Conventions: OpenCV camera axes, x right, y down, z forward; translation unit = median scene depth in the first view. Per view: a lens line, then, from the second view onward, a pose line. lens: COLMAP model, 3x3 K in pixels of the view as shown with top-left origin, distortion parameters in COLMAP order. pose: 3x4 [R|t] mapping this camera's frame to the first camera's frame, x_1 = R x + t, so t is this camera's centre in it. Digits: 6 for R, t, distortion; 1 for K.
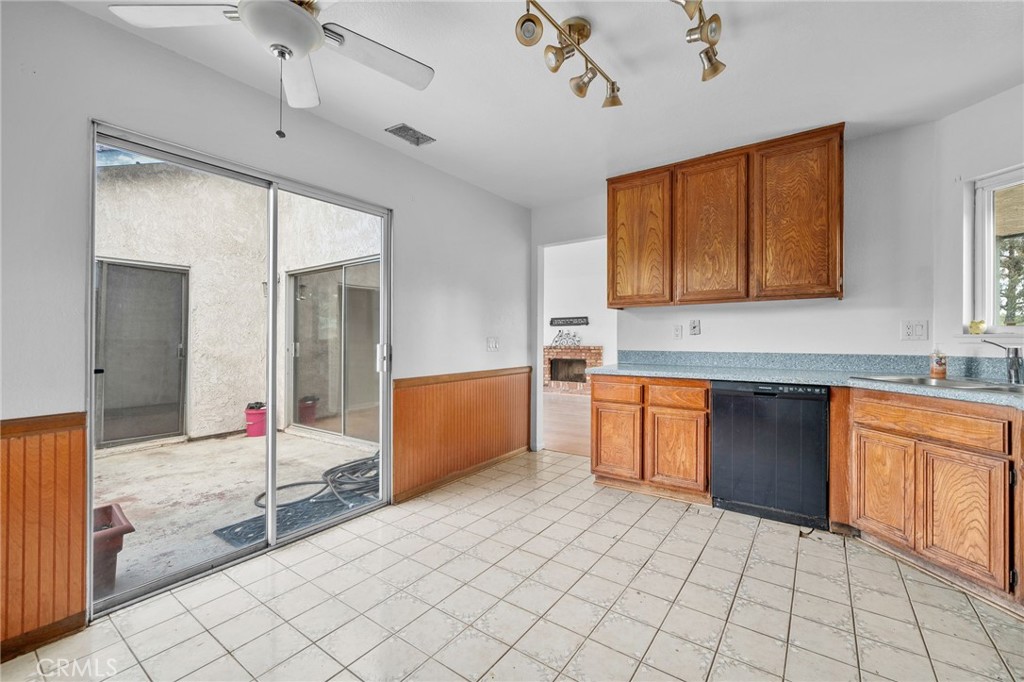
lens RADIAL K [[438.8, 0, 512.2], [0, 438.8, 335.4], [0, 0, 1]] dist [0.000741, -0.000562]
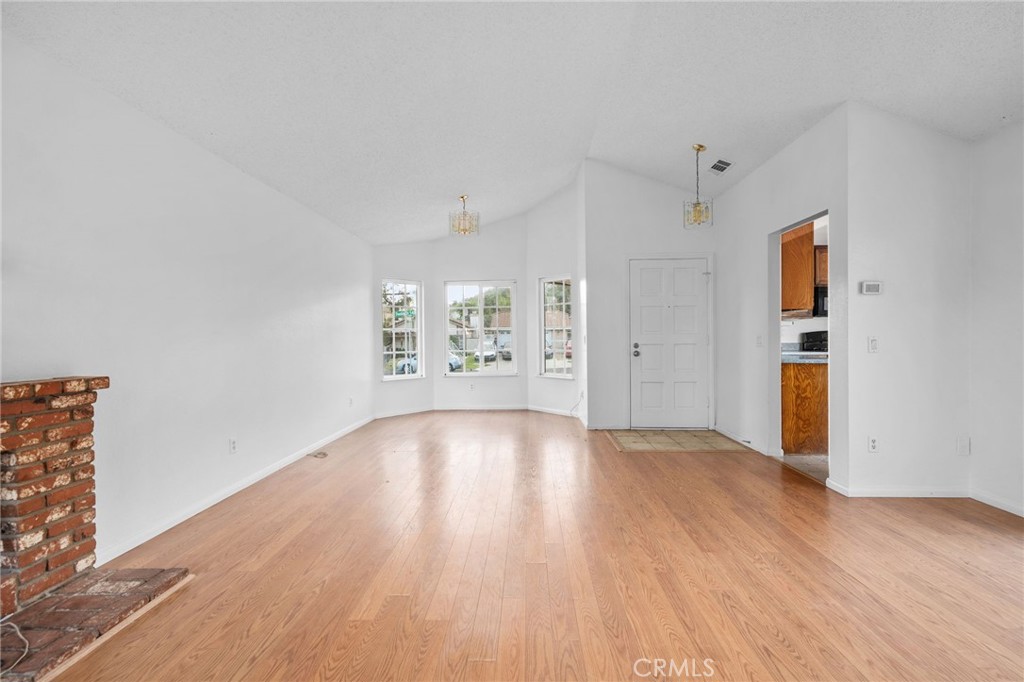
lens RADIAL K [[438.8, 0, 512.6], [0, 438.8, 342.6], [0, 0, 1]] dist [0.000741, -0.000562]
pose [[-0.557945, -0.001242, 0.829877, -0.276312], [0.003988, 0.999983, 0.004178, 0.015112], [-0.829868, 0.005641, -0.557931, 2.159463]]
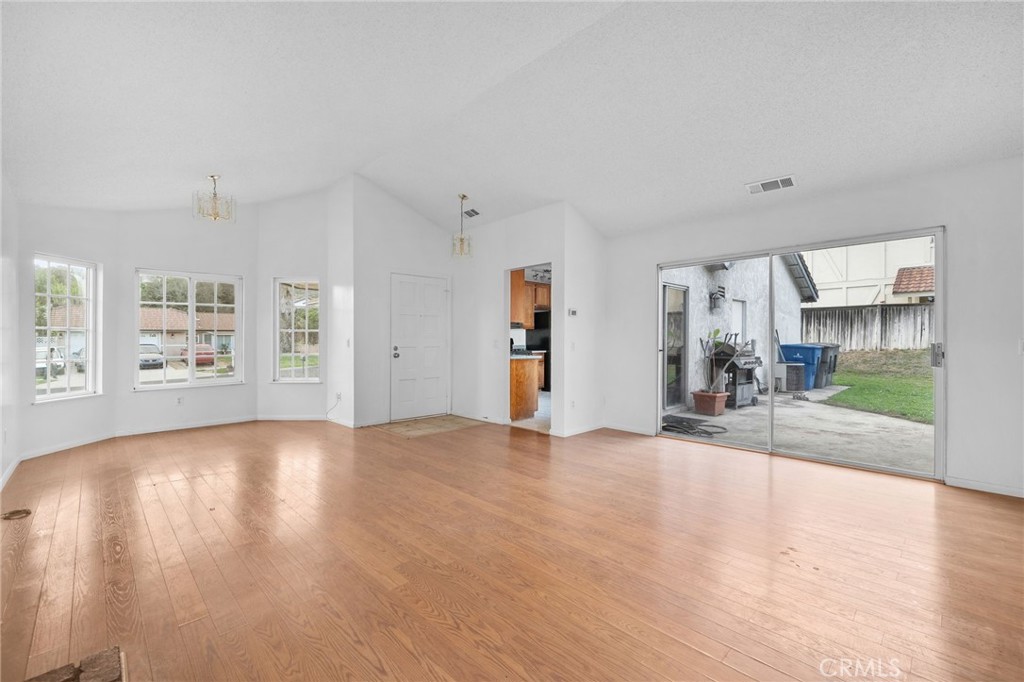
lens RADIAL K [[438.8, 0, 508.0], [0, 438.8, 340.0], [0, 0, 1]] dist [0.000741, -0.000562]
pose [[-0.984922, 0.006351, 0.172882, -0.020783], [0.005113, 0.999958, -0.007605, 0.016390], [-0.172923, -0.006606, -0.984913, 2.543509]]
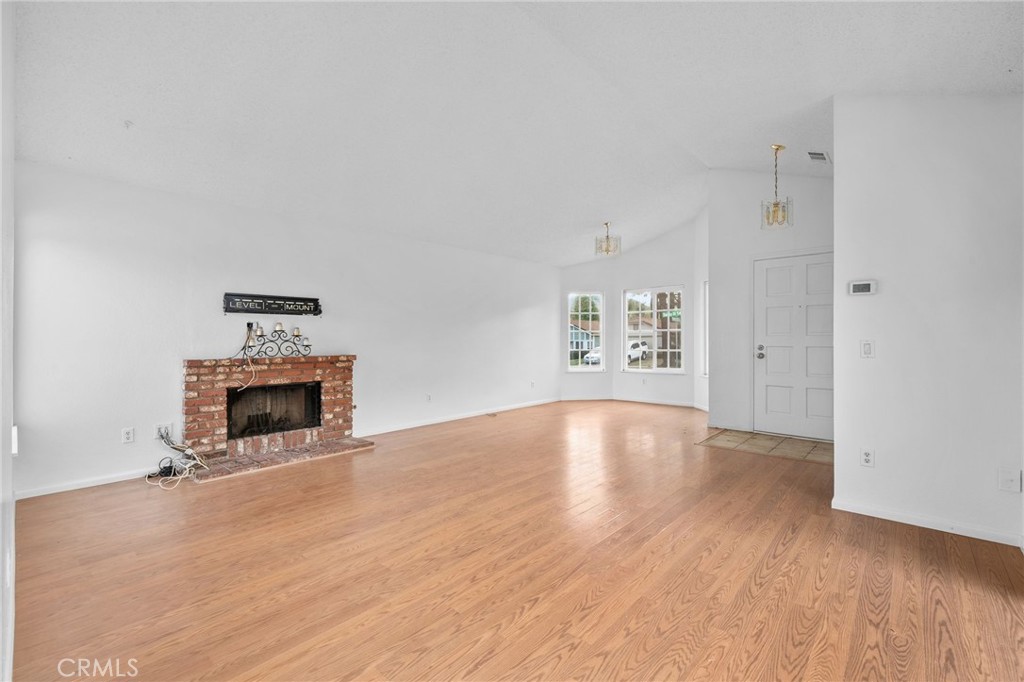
lens RADIAL K [[438.8, 0, 516.2], [0, 438.8, 341.4], [0, 0, 1]] dist [0.000741, -0.000562]
pose [[0.099327, -0.002185, 0.995052, -0.760589], [-0.004573, 0.999986, 0.002652, 0.012529], [-0.995044, -0.004814, 0.099316, 1.687345]]
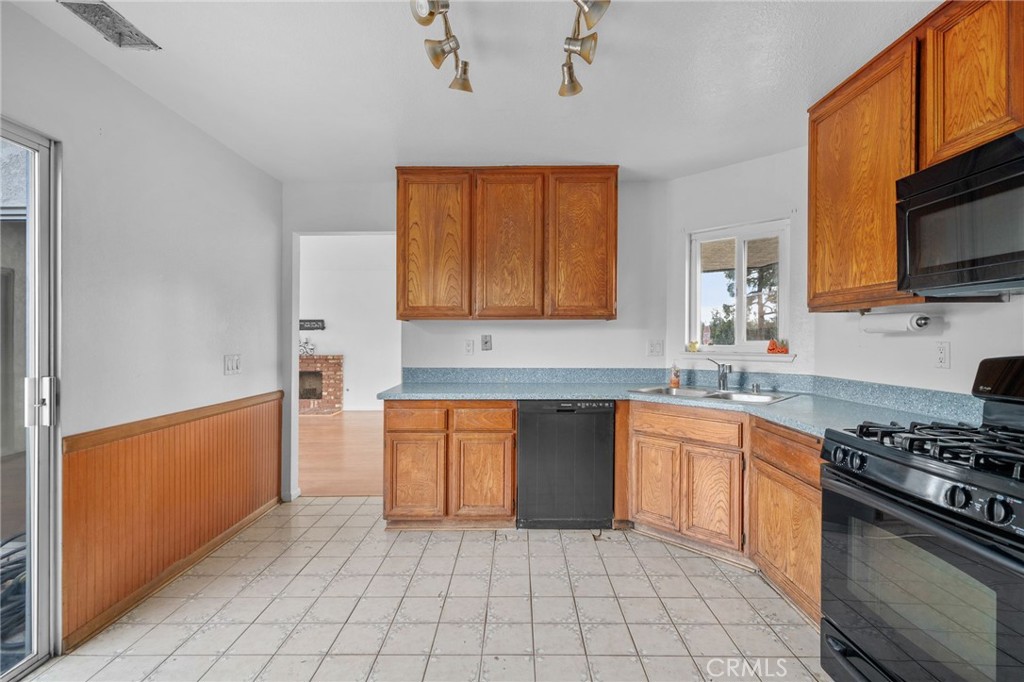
lens RADIAL K [[471.9, 0, 513.9], [0, 471.9, 338.3], [0, 0, 1]] dist [0.001934, -0.000426]
pose [[0.805672, 0.002143, 0.592358, -0.161594], [-0.007803, 0.999945, 0.006995, -0.039033], [-0.592310, -0.010258, 0.805645, 0.148983]]
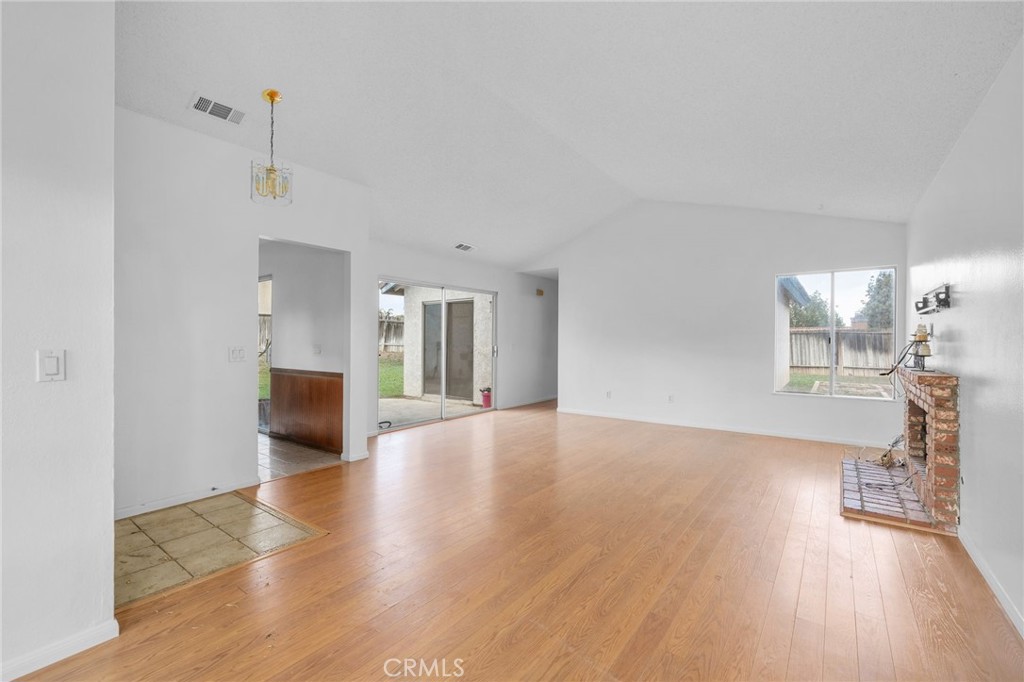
lens RADIAL K [[438.8, 0, 506.0], [0, 438.8, 339.2], [0, 0, 1]] dist [0.000741, -0.000562]
pose [[-0.020061, 0.003040, -0.999794, 1.341733], [0.007689, 0.999966, 0.002886, -0.011598], [0.999769, -0.007629, -0.020084, 1.749224]]
